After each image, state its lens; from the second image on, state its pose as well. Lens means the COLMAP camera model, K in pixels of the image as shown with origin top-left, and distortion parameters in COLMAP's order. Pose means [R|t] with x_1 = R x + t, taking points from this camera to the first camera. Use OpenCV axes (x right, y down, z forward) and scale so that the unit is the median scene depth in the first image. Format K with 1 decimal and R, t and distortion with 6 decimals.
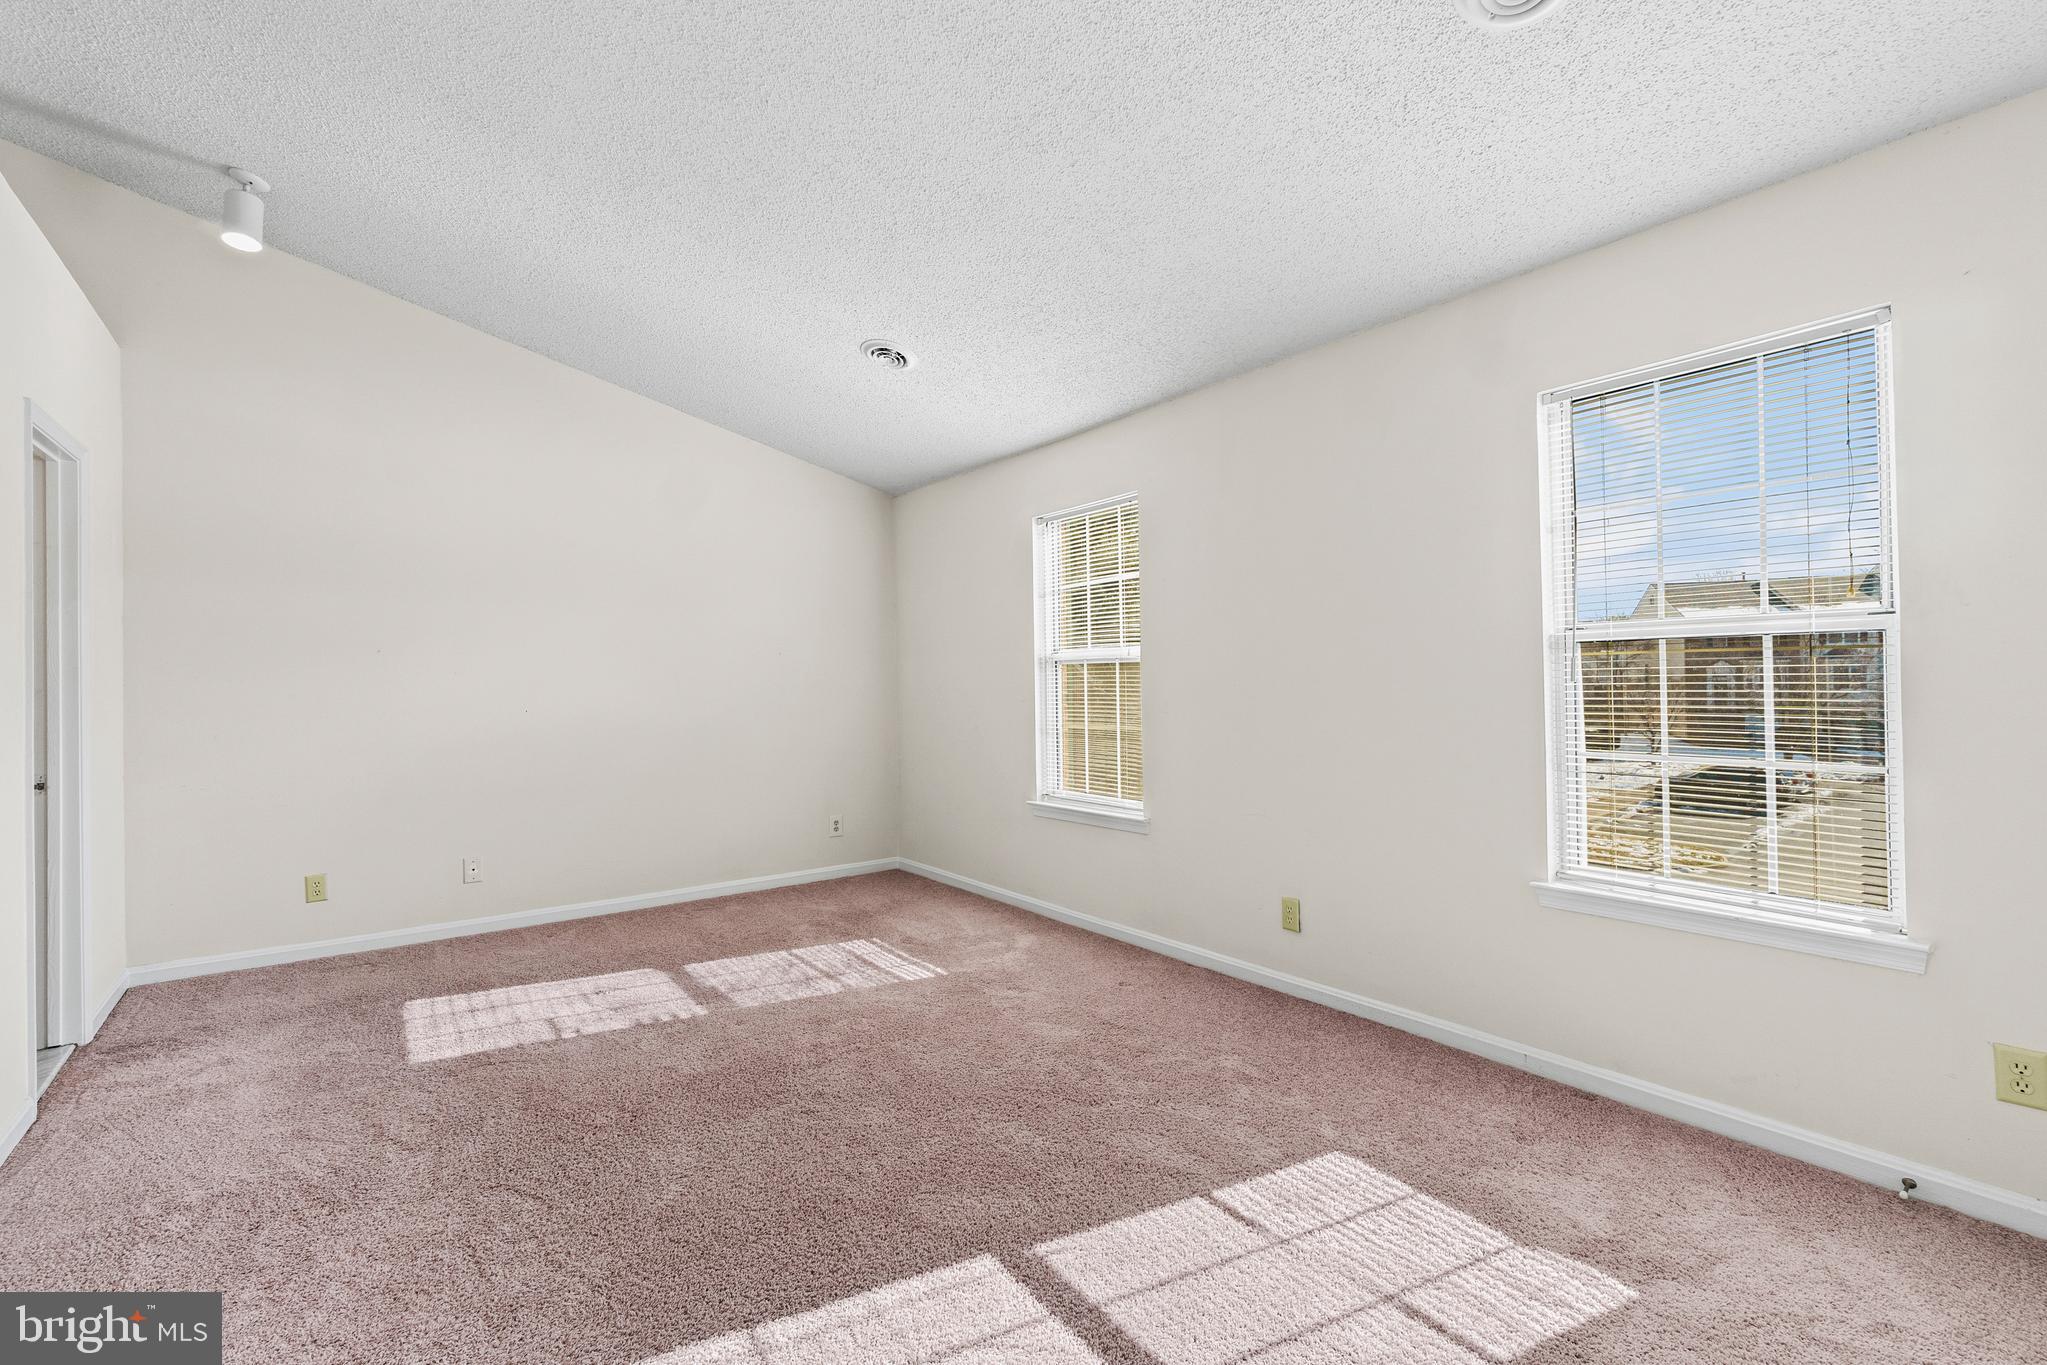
lens RADIAL K [[920.9, 0, 1018.8], [0, 920.9, 679.3], [0, 0, 1]] dist [0.030678, 0.000229]
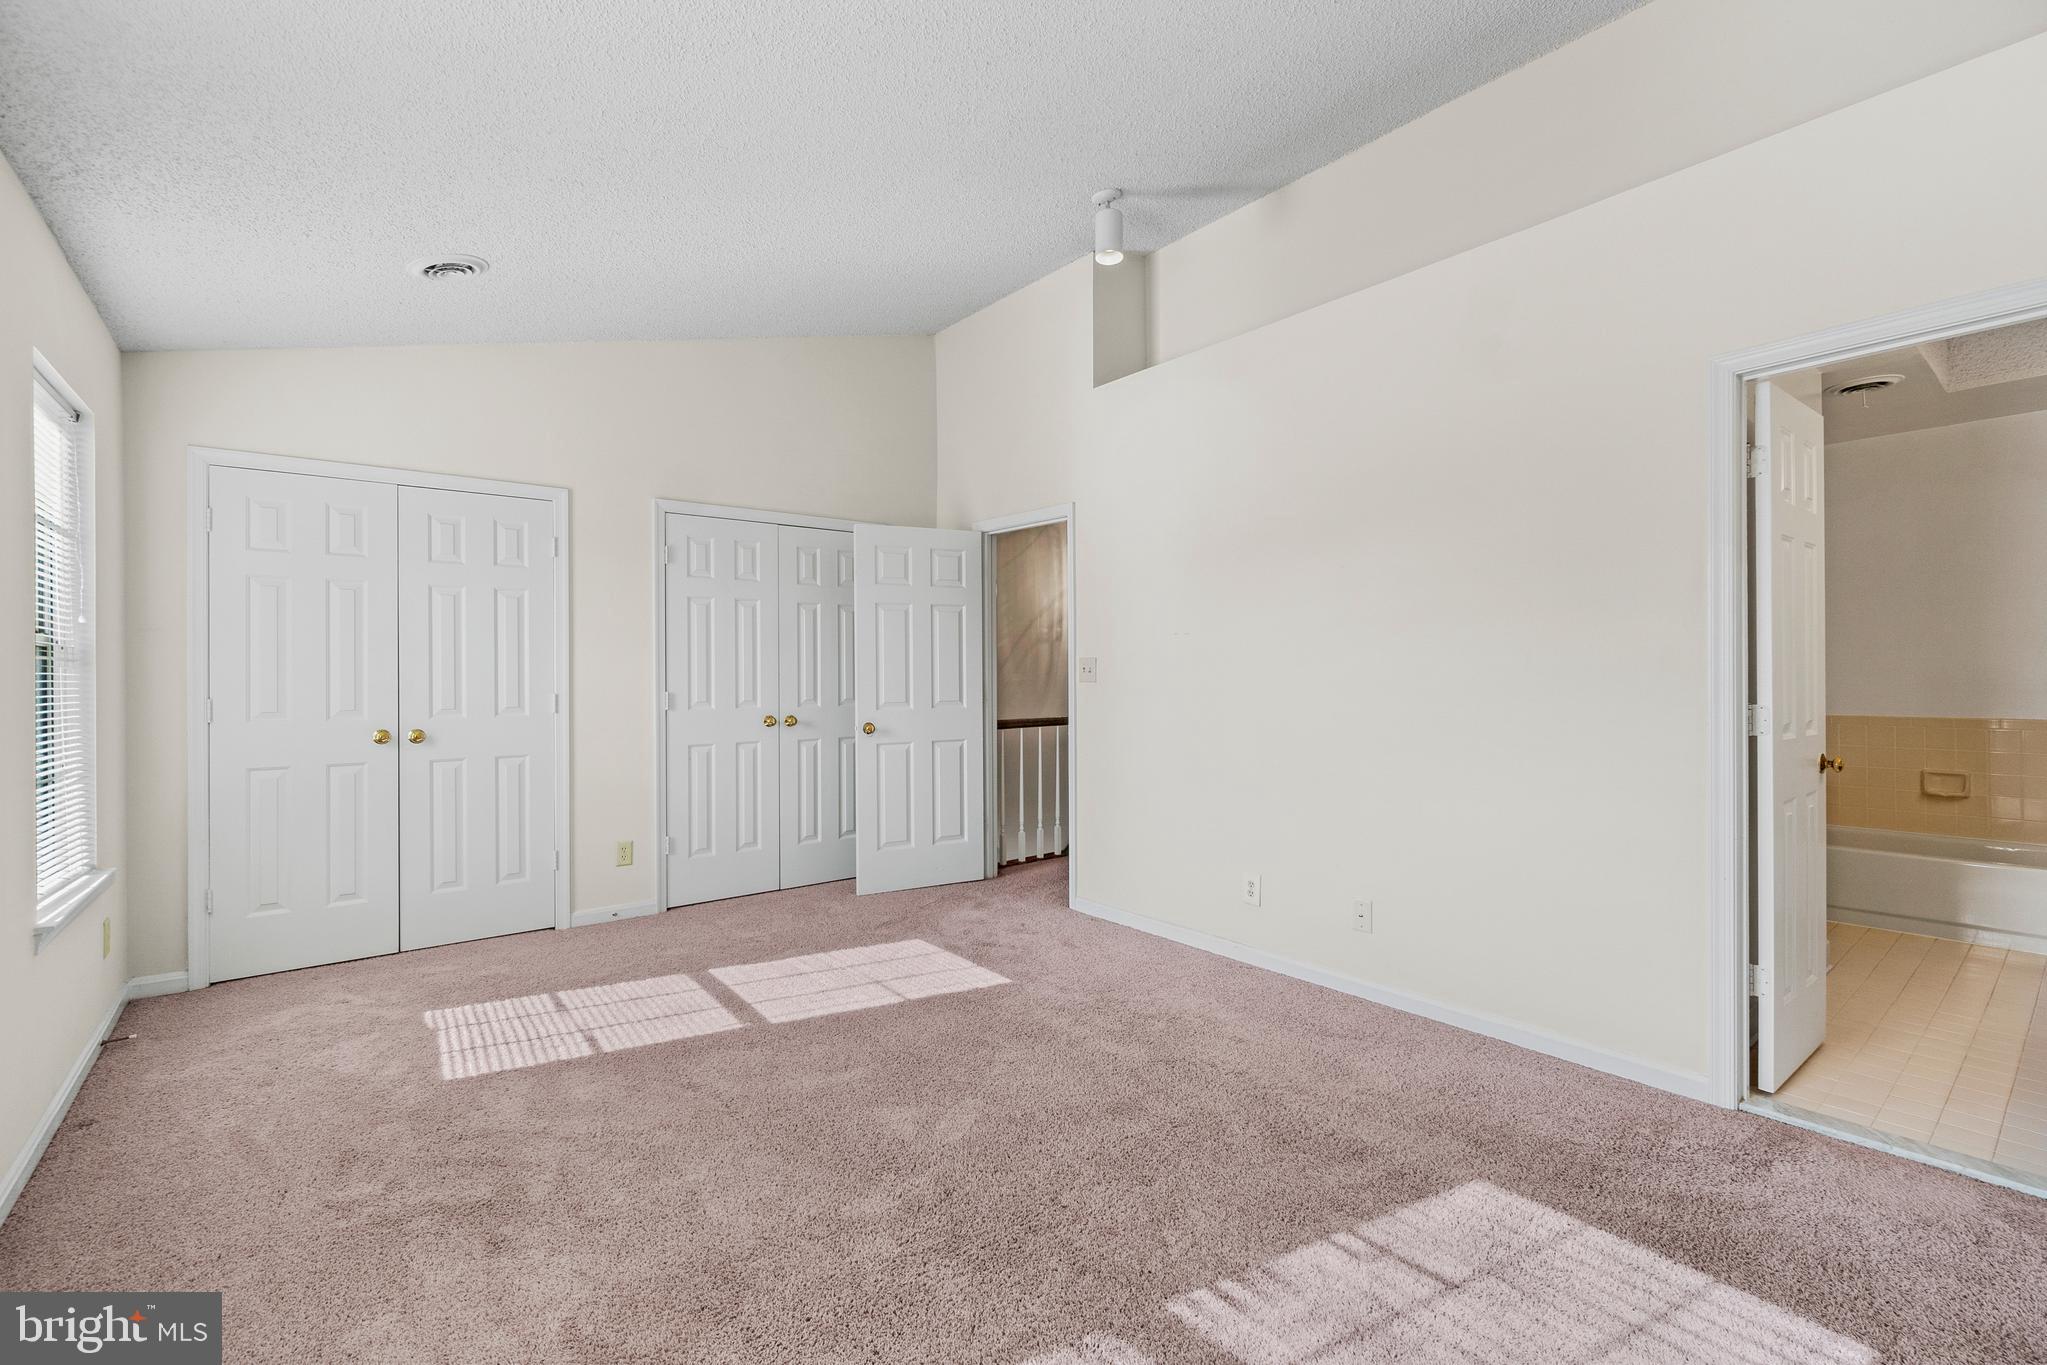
lens RADIAL K [[897.8, 0, 1023.5], [0, 897.8, 673.8], [0, 0, 1]] dist [0.001908, 0.000587]
pose [[-0.997796, 0.022178, -0.062548, -0.267374], [0.022690, 0.999715, -0.007484, 0.005590], [0.062364, -0.008887, -0.998014, 1.751089]]
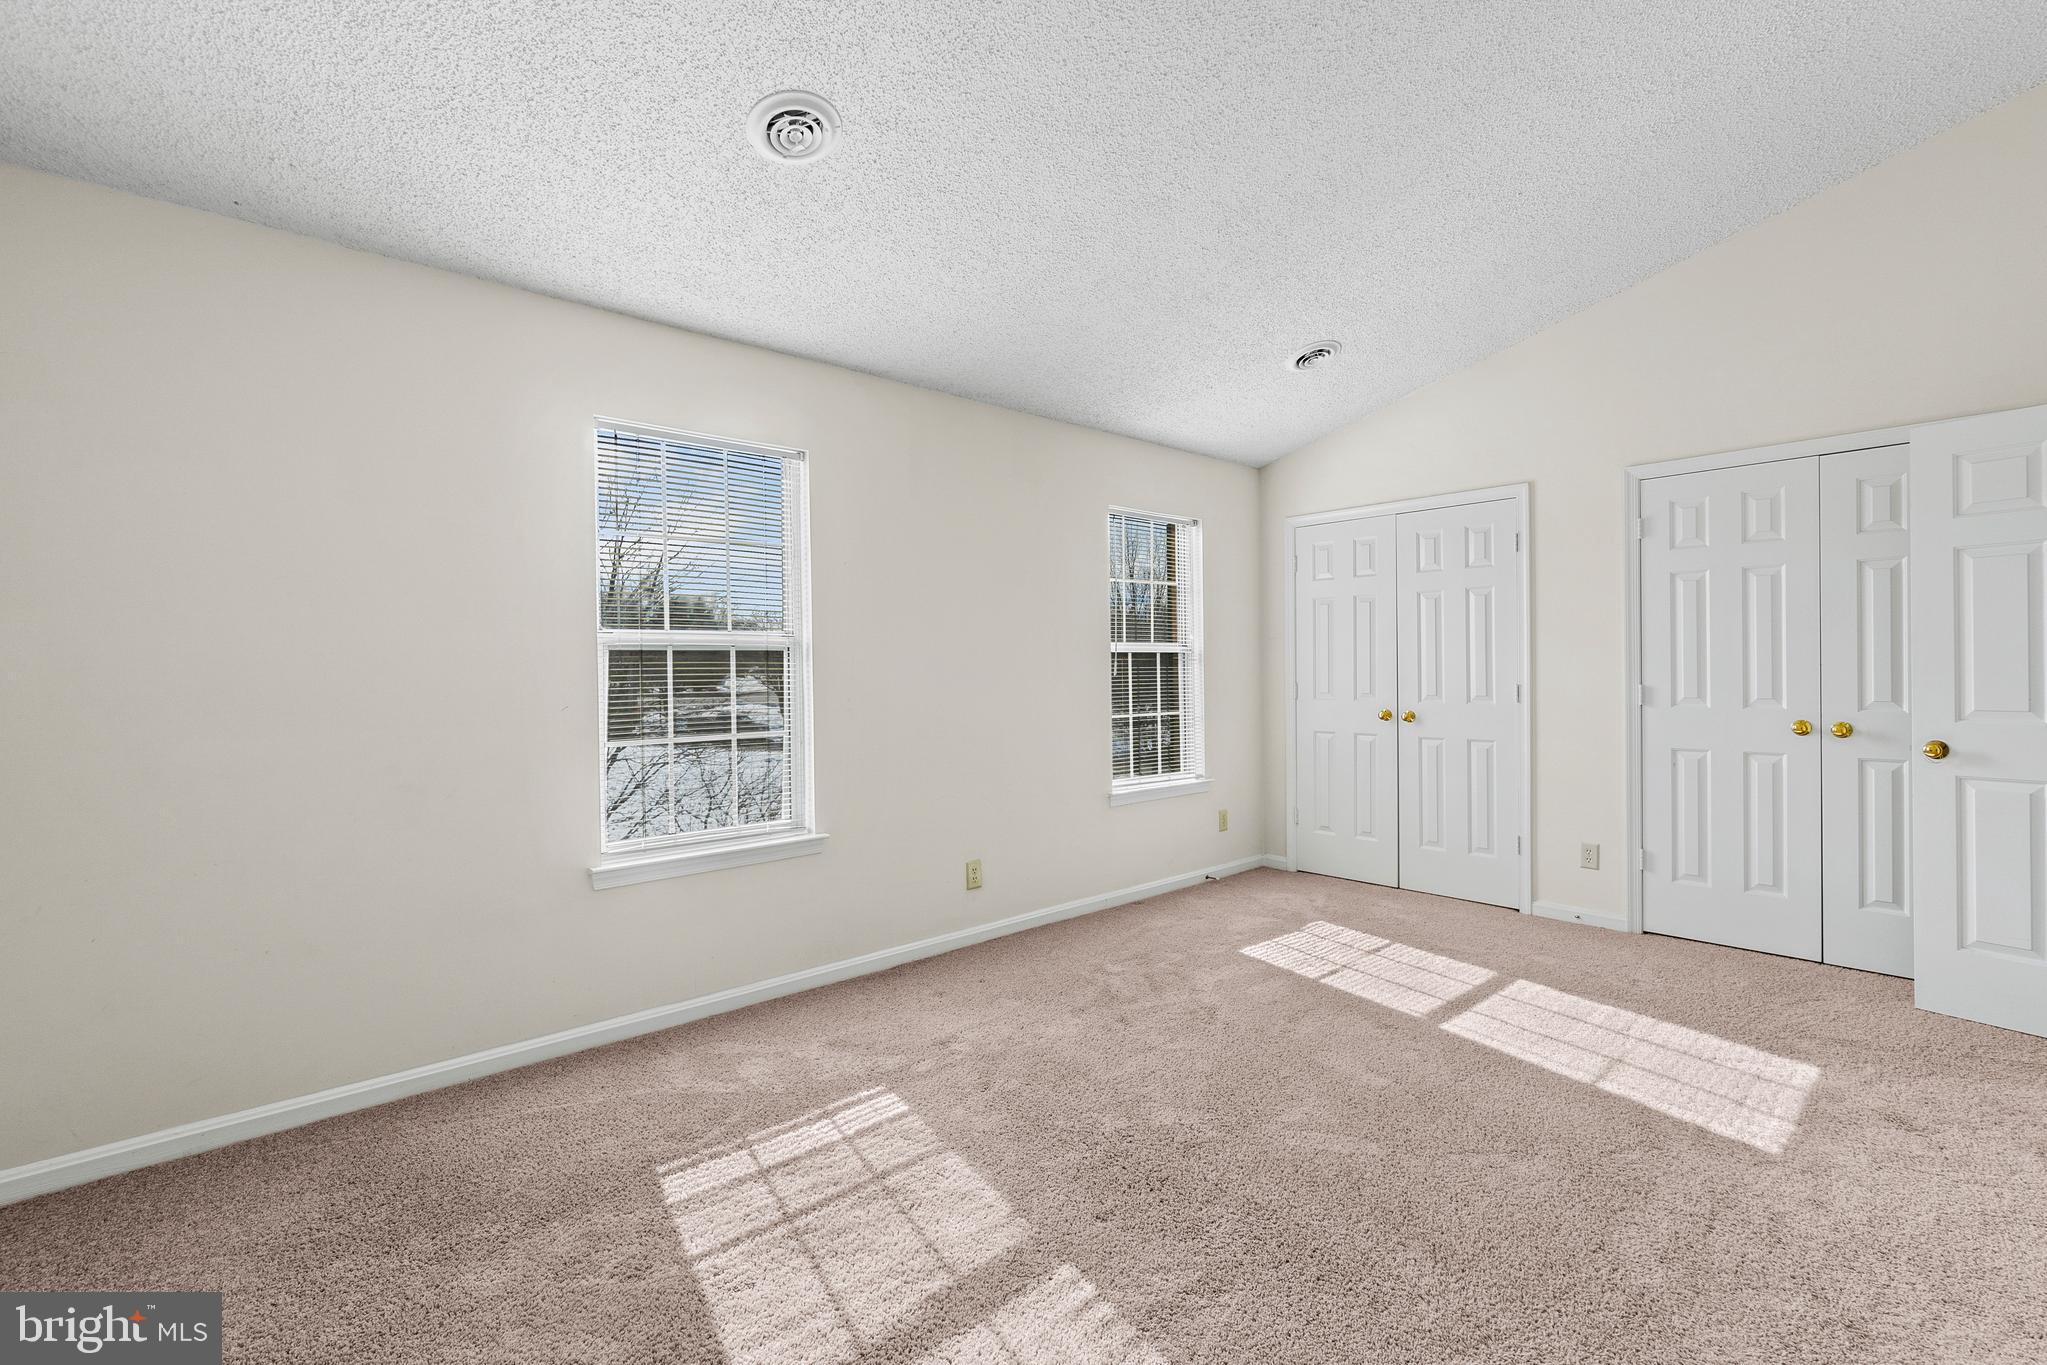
lens RADIAL K [[920.9, 0, 1018.8], [0, 920.9, 679.3], [0, 0, 1]] dist [0.030678, 0.000229]
pose [[-0.124230, 0.009461, 0.992208, -1.032739], [-0.001291, 0.999952, -0.009697, 0.017687], [-0.992253, -0.002486, -0.124211, 1.277021]]
